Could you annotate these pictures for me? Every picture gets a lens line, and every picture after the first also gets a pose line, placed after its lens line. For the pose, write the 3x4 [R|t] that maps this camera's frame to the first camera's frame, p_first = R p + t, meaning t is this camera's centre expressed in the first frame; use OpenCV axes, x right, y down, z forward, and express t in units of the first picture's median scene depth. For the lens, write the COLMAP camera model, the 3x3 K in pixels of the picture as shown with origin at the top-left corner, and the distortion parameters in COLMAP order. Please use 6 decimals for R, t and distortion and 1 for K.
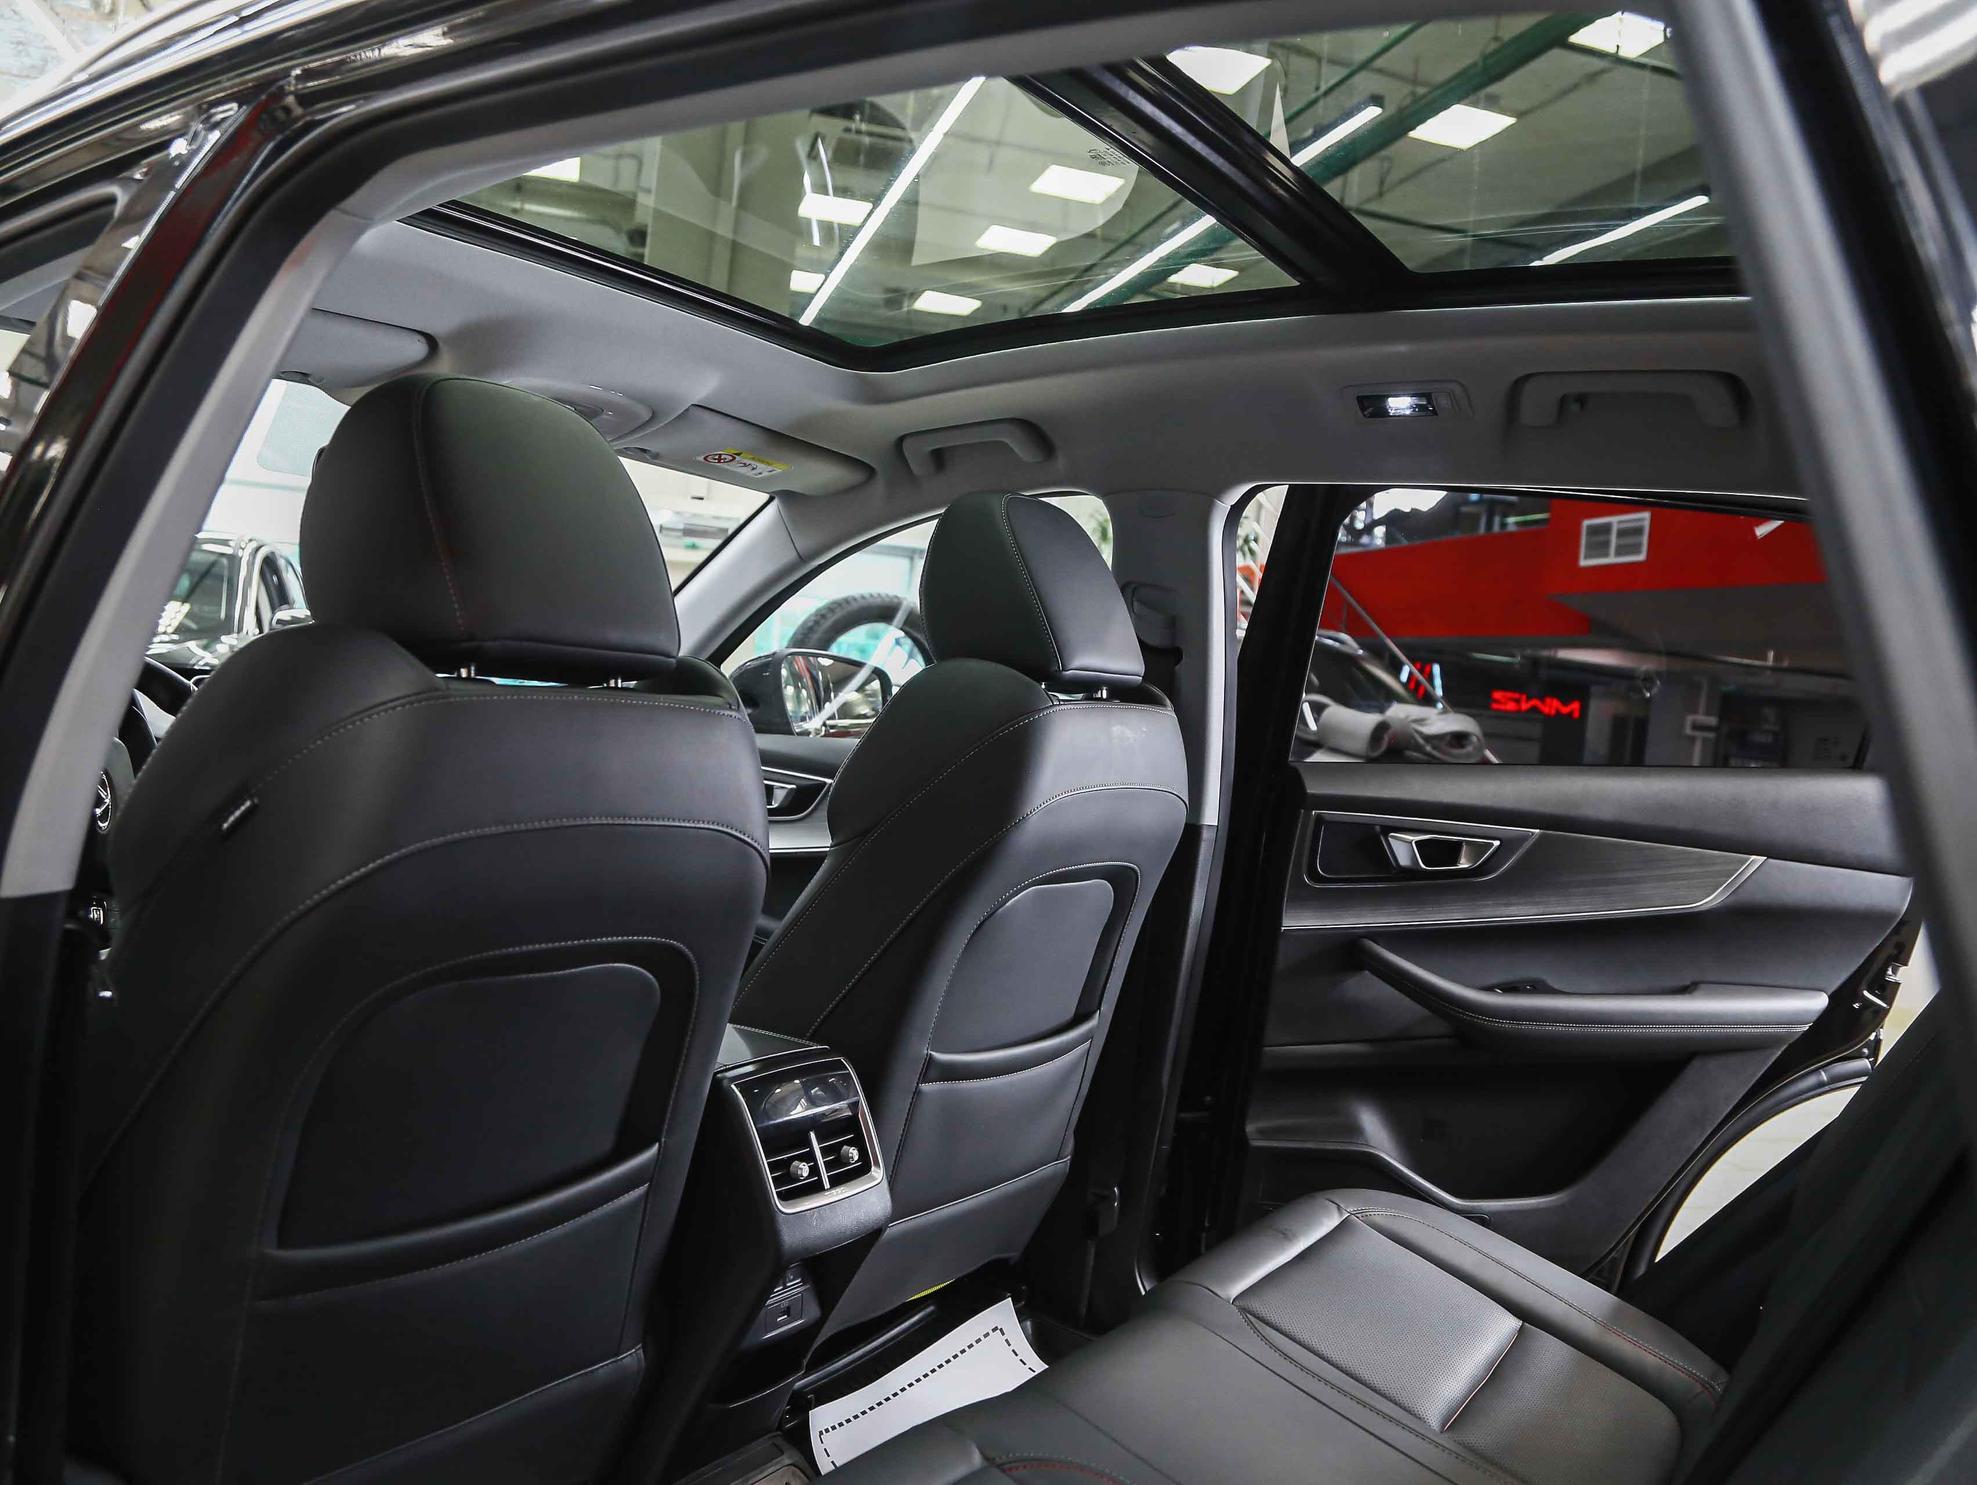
lens RADIAL K [[1550.0, 0, 987.7], [0, 1550.0, 769.0], [0, 0, 1]] dist [-0.103491, 0.034264]
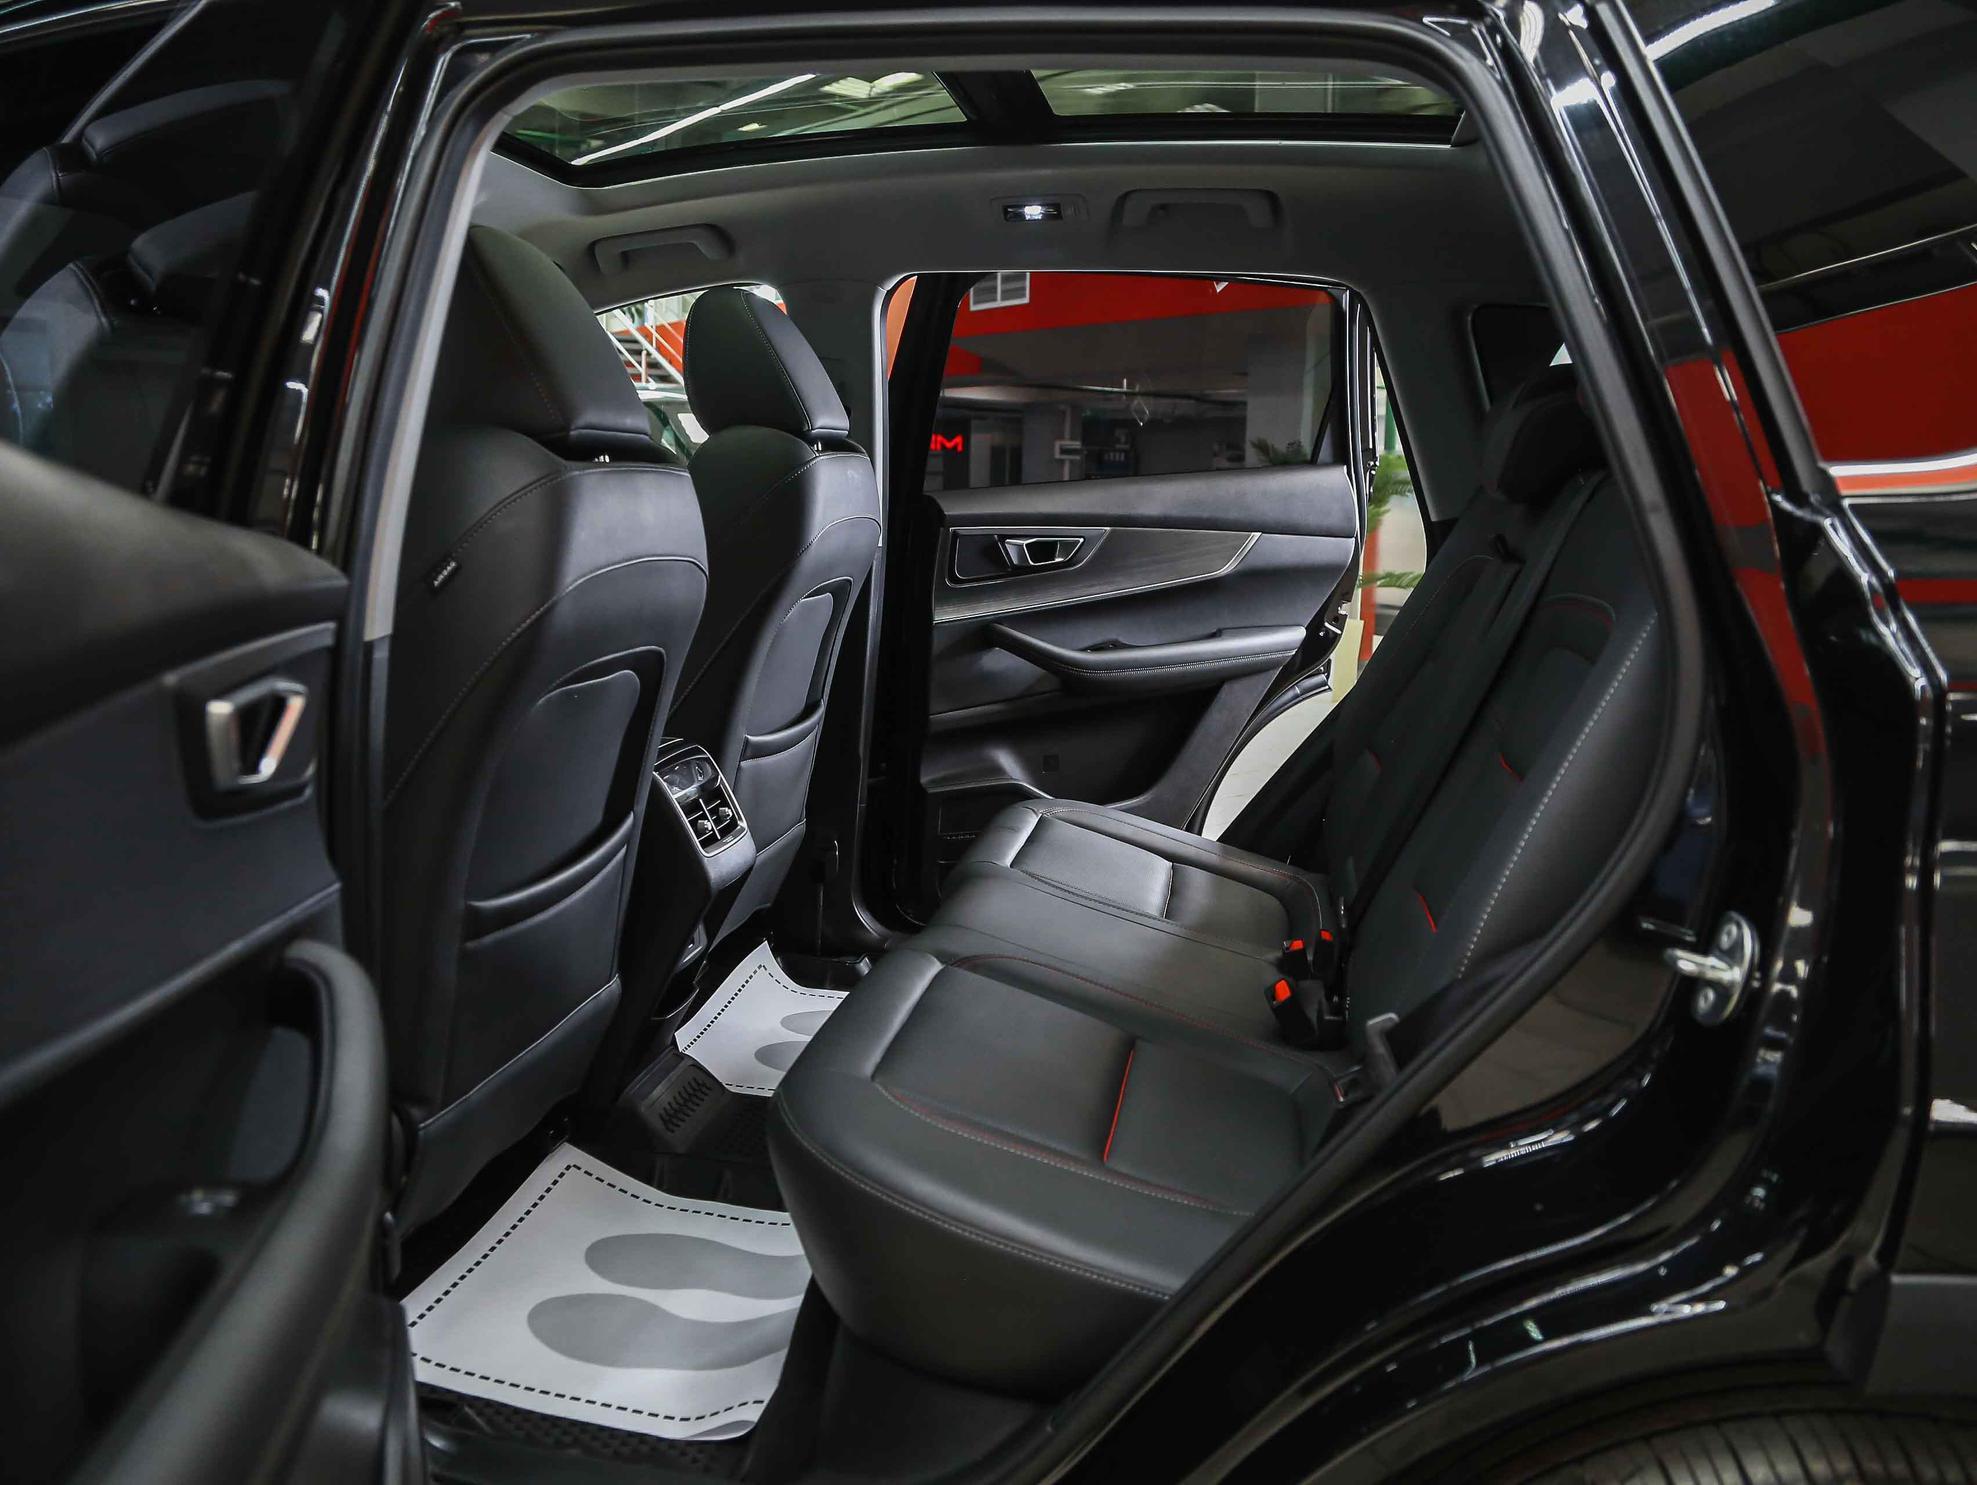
lens RADIAL K [[1550.0, 0, 987.7], [0, 1550.0, 769.0], [0, 0, 1]] dist [-0.103491, 0.034264]
pose [[0.911920, -0.150253, 0.381873, -0.285435], [0.089323, 0.980924, 0.172655, 0.004256], [-0.400530, -0.123337, 0.907945, -0.210239]]
